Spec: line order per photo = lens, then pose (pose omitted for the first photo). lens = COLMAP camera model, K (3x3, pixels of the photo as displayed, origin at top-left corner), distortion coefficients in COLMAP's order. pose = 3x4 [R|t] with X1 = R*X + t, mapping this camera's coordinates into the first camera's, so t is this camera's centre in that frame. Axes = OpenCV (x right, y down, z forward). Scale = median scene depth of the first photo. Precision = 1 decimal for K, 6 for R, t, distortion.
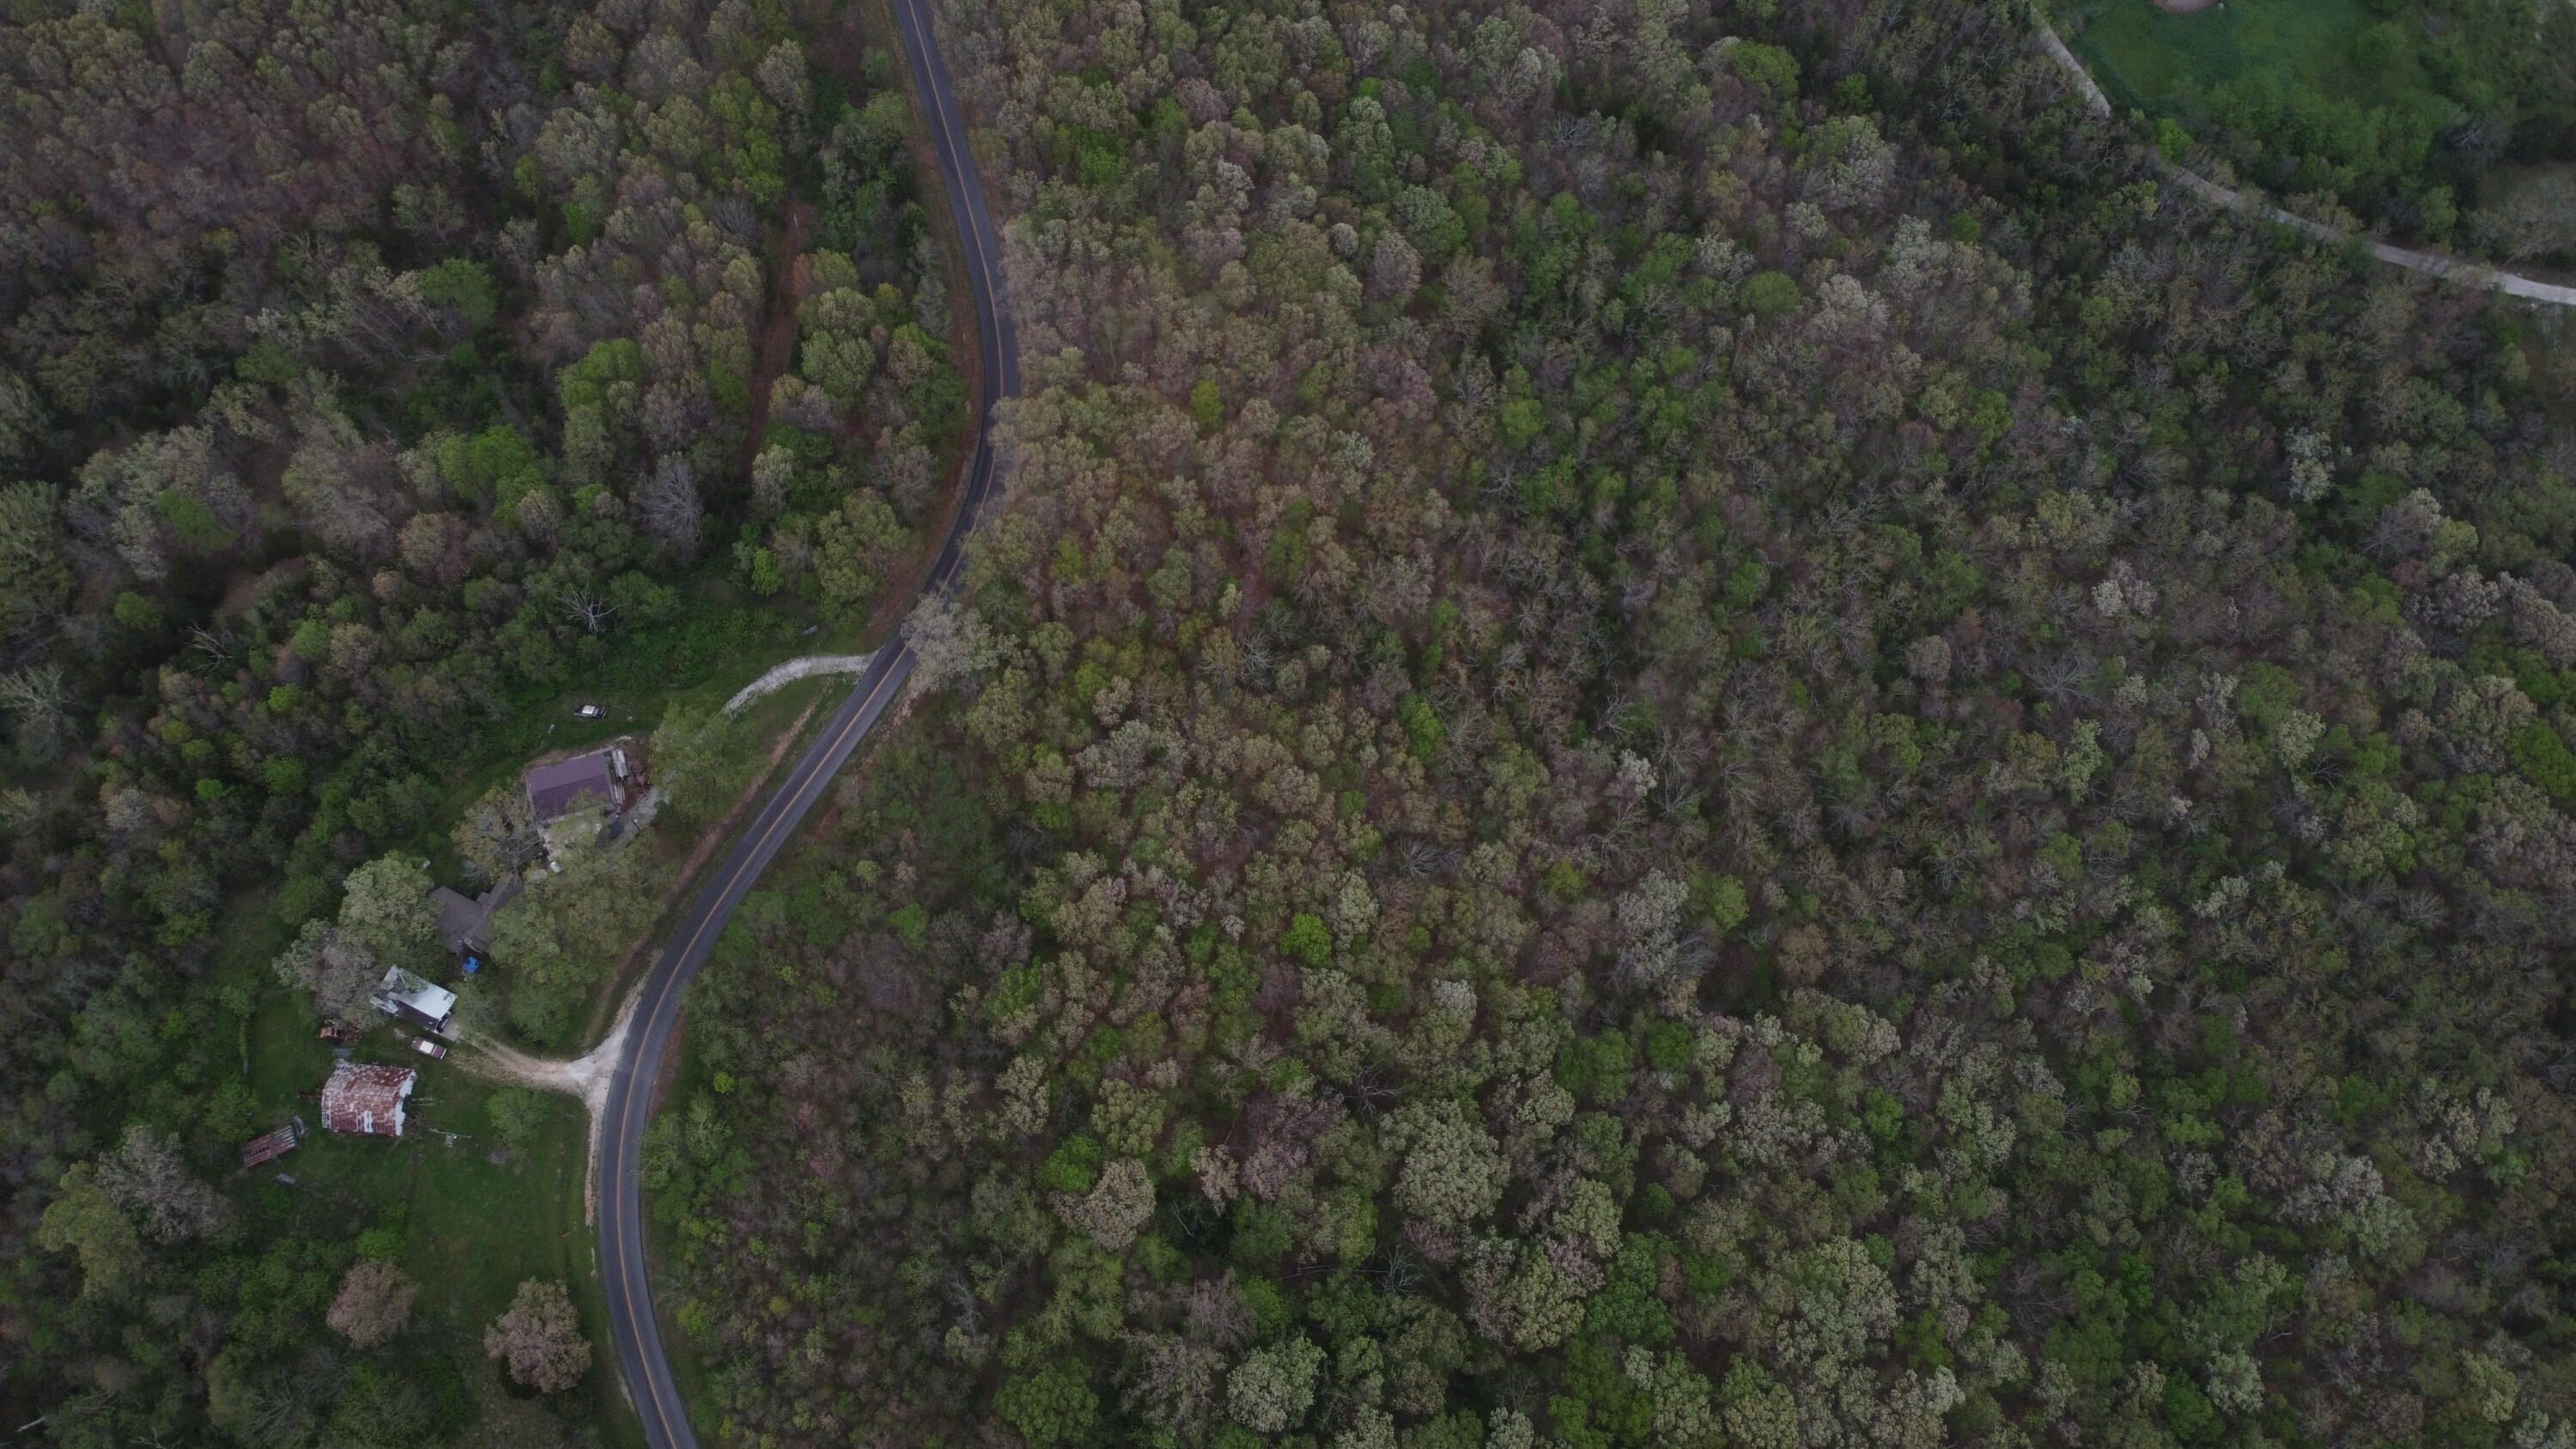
lens RADIAL K [[1948.7, 0, 1281.2], [0, 1948.7, 706.8], [0, 0, 1]] dist [0.008235, -0.011699]
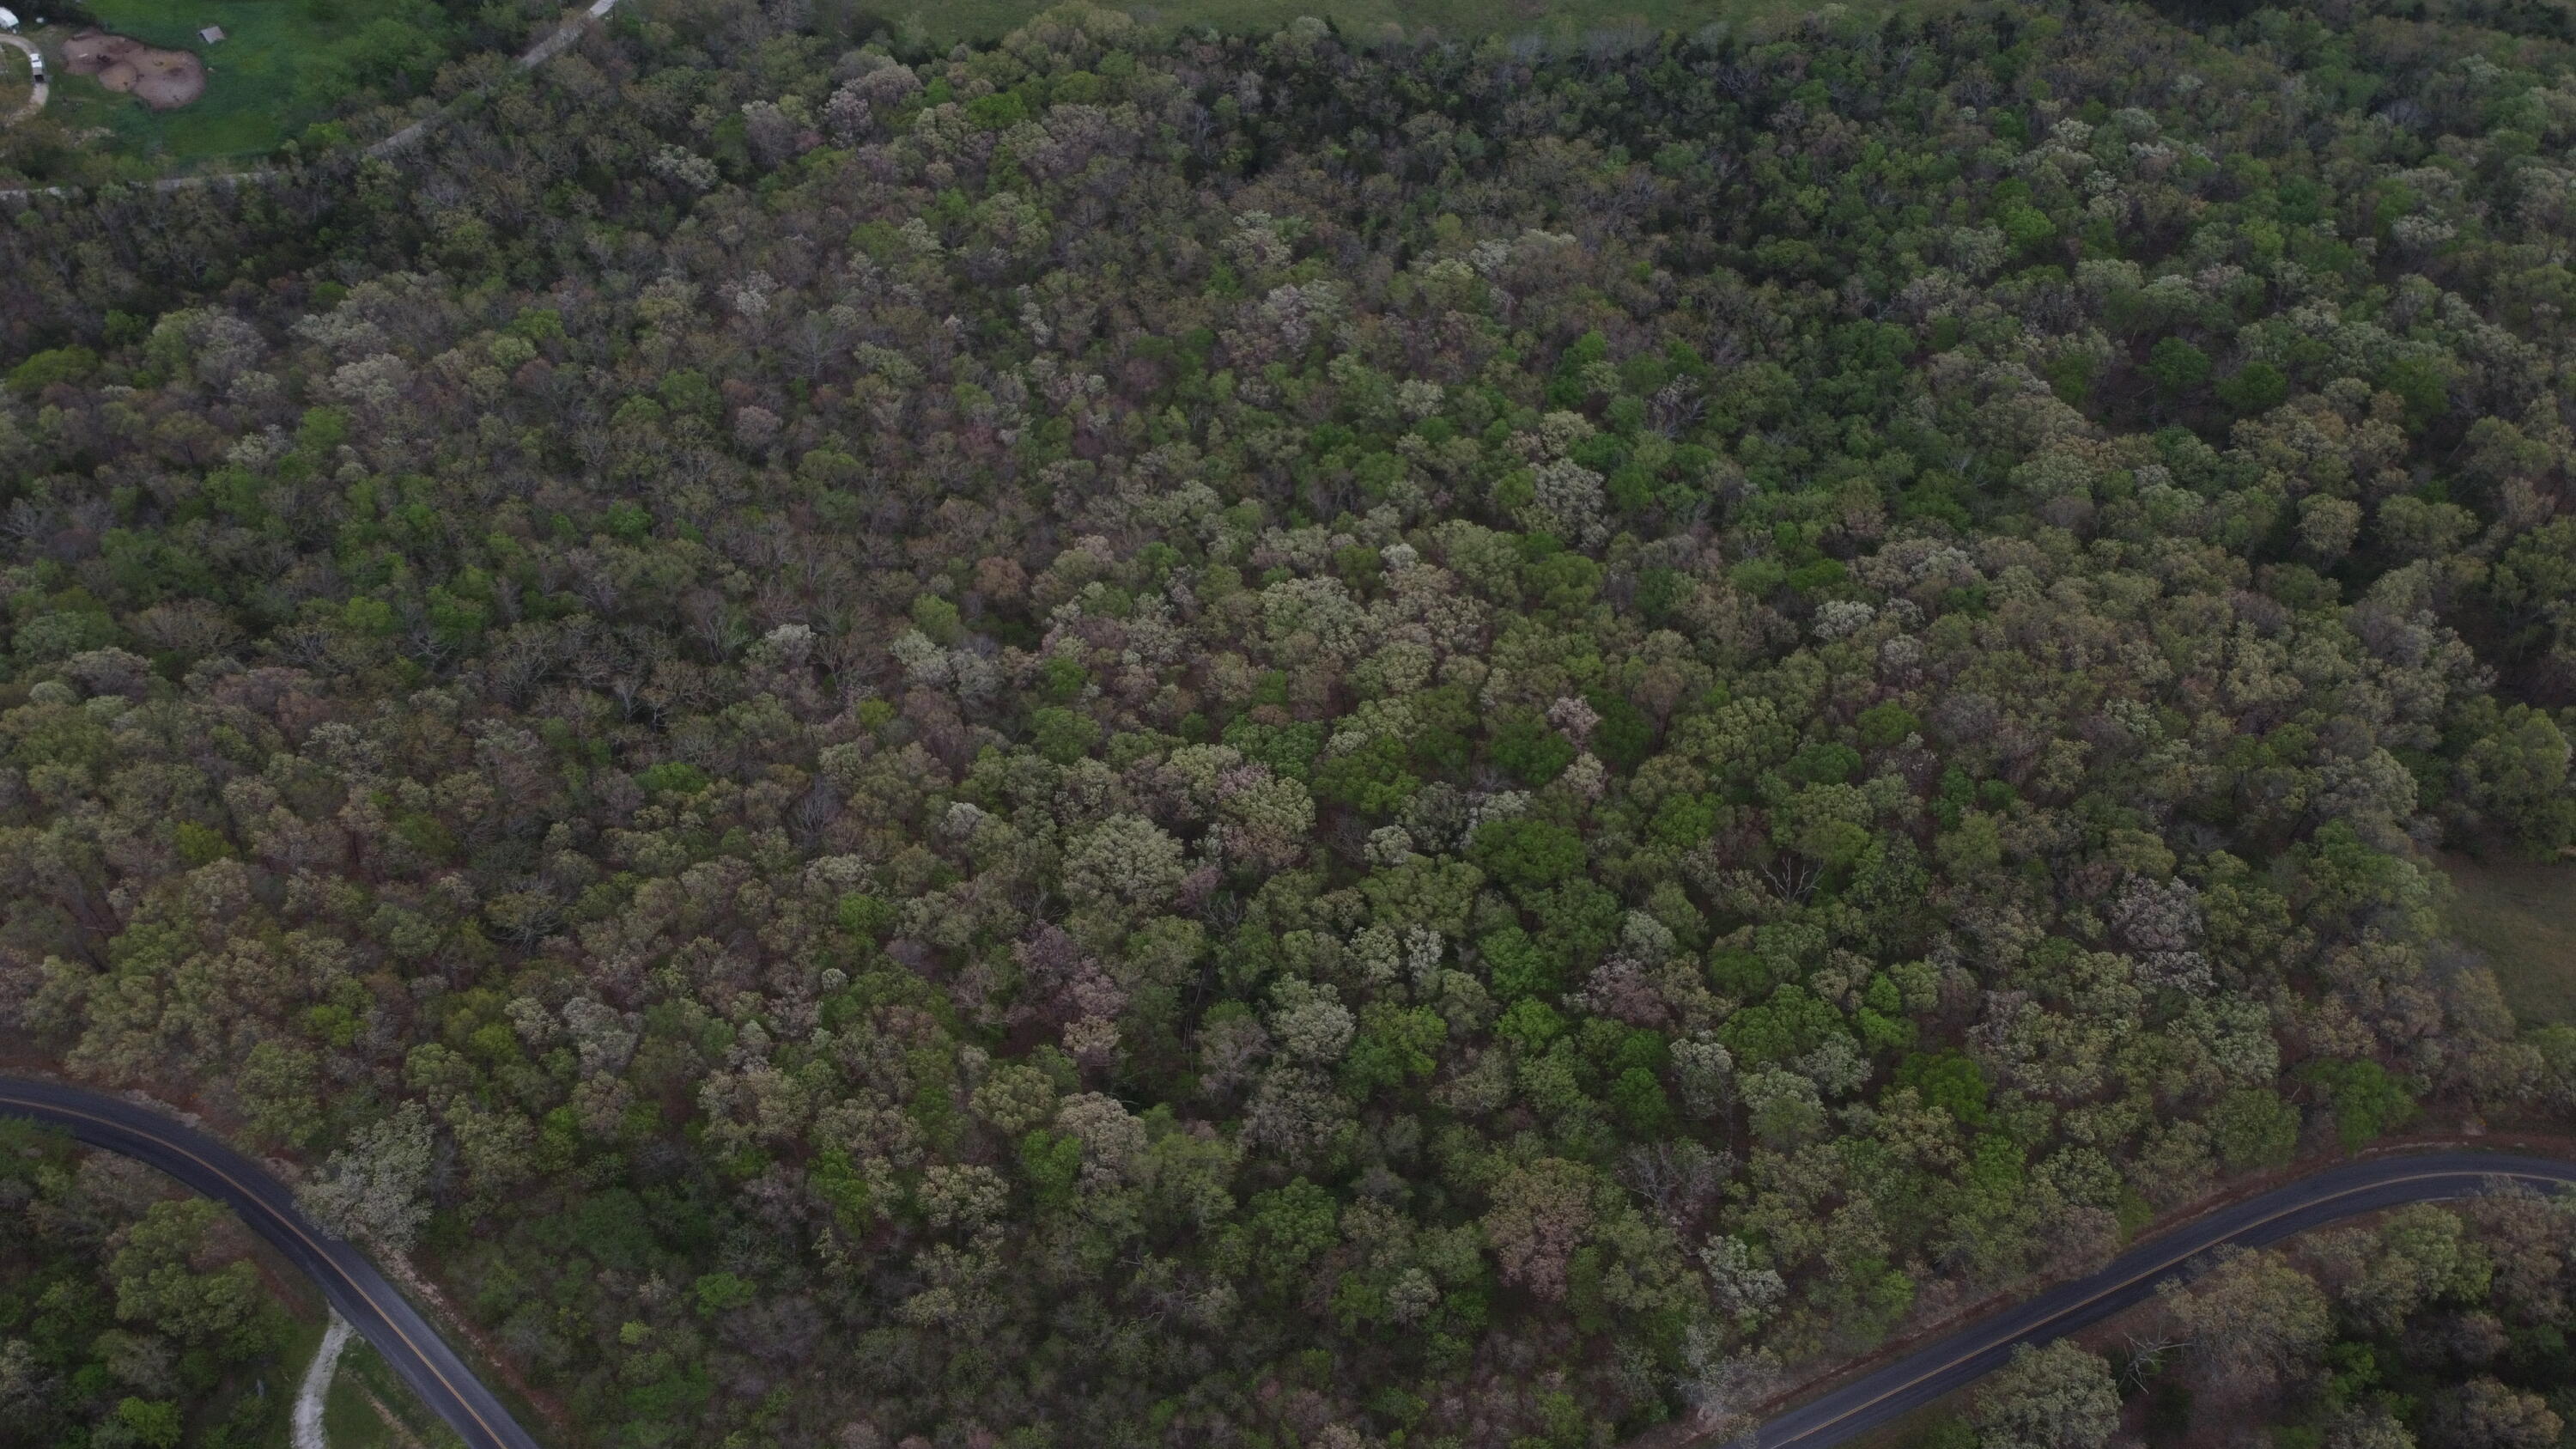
lens RADIAL K [[1948.7, 0, 1281.2], [0, 1948.7, 706.8], [0, 0, 1]] dist [0.008235, -0.011699]
pose [[0.177401, -0.800141, 0.572978, -0.394549], [0.888437, 0.380648, 0.256489, 0.016716], [-0.423330, 0.463554, 0.778402, 0.141561]]
